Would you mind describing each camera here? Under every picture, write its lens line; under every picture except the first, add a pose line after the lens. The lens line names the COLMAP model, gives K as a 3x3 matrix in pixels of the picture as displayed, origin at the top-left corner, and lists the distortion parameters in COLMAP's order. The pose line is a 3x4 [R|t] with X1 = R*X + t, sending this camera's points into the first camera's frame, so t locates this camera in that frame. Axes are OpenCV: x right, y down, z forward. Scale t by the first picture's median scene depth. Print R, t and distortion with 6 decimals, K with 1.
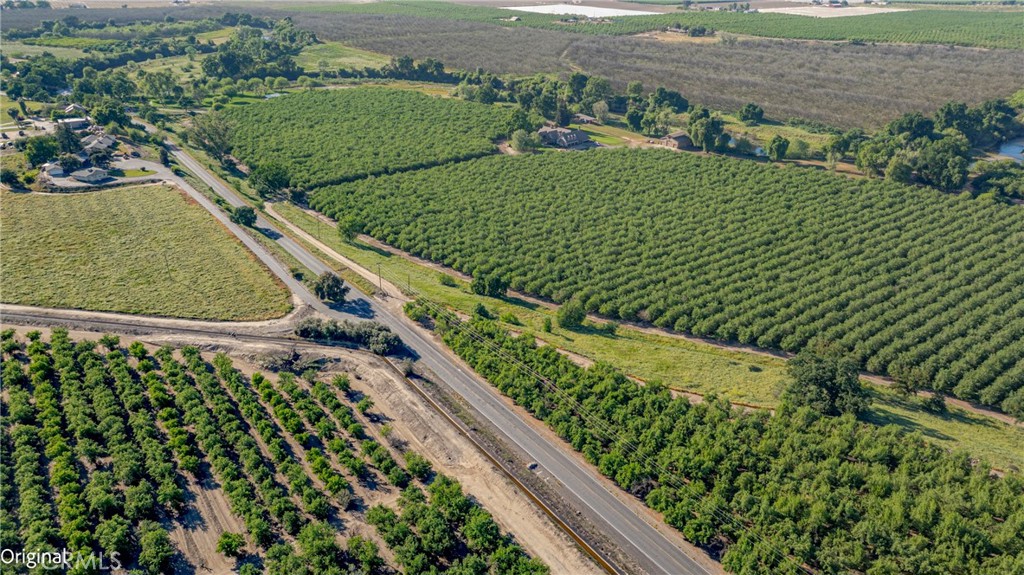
lens RADIAL K [[718.6, 0, 517.0], [0, 718.6, 283.7], [0, 0, 1]] dist [-0.038035, 0.034139]
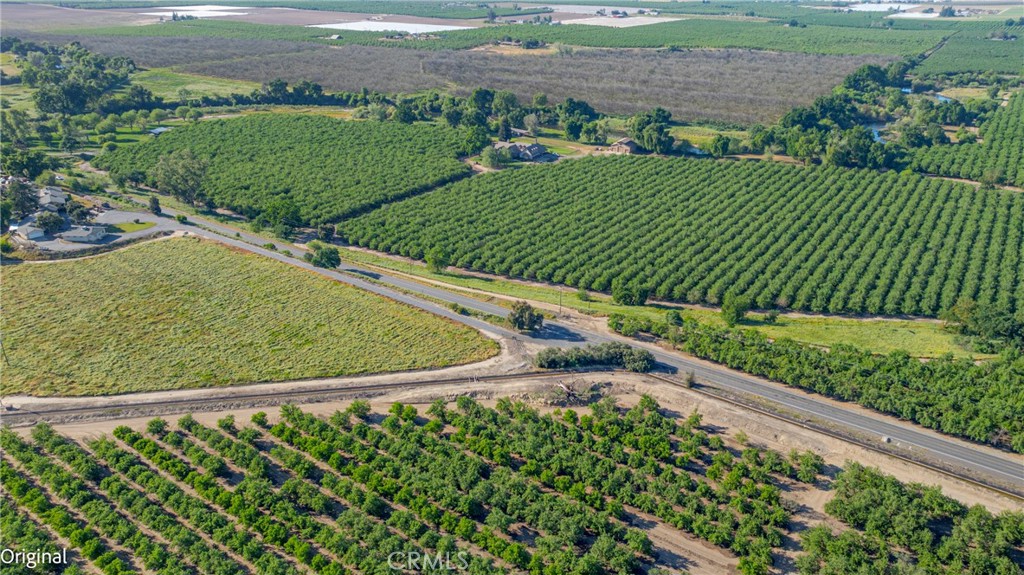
lens RADIAL K [[718.6, 0, 517.0], [0, 718.6, 283.7], [0, 0, 1]] dist [-0.038035, 0.034139]
pose [[0.946443, -0.128017, 0.296406, -0.278309], [0.133393, 0.991061, 0.002104, -0.021302], [-0.294026, 0.037547, 0.955060, 0.038602]]
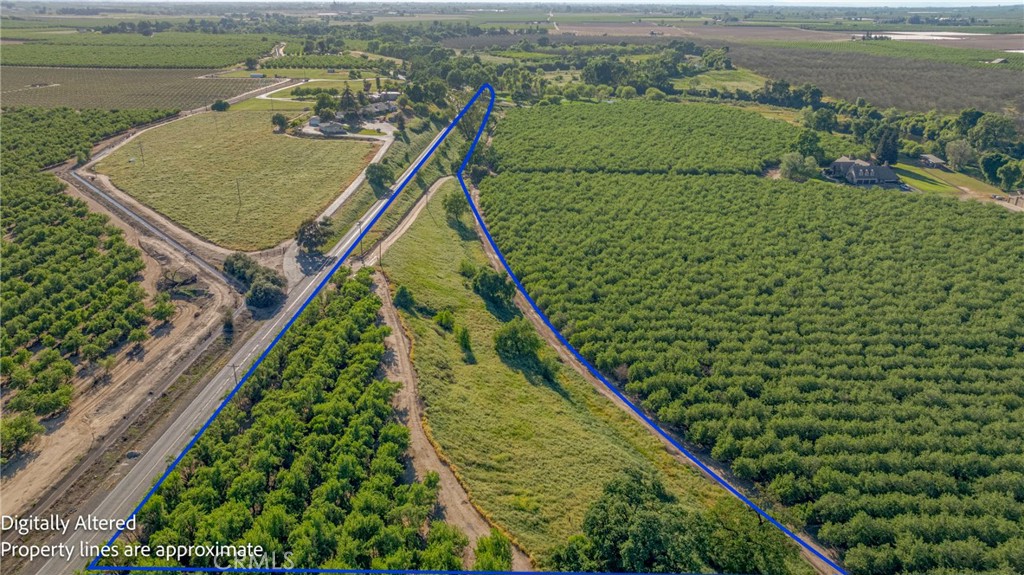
lens RADIAL K [[718.6, 0, 517.0], [0, 718.6, 283.7], [0, 0, 1]] dist [-0.038035, 0.034139]
pose [[0.785768, 0.227767, -0.575057, 0.247965], [-0.262376, 0.964678, 0.023572, -0.013763], [0.560114, 0.132359, 0.817774, 0.204036]]
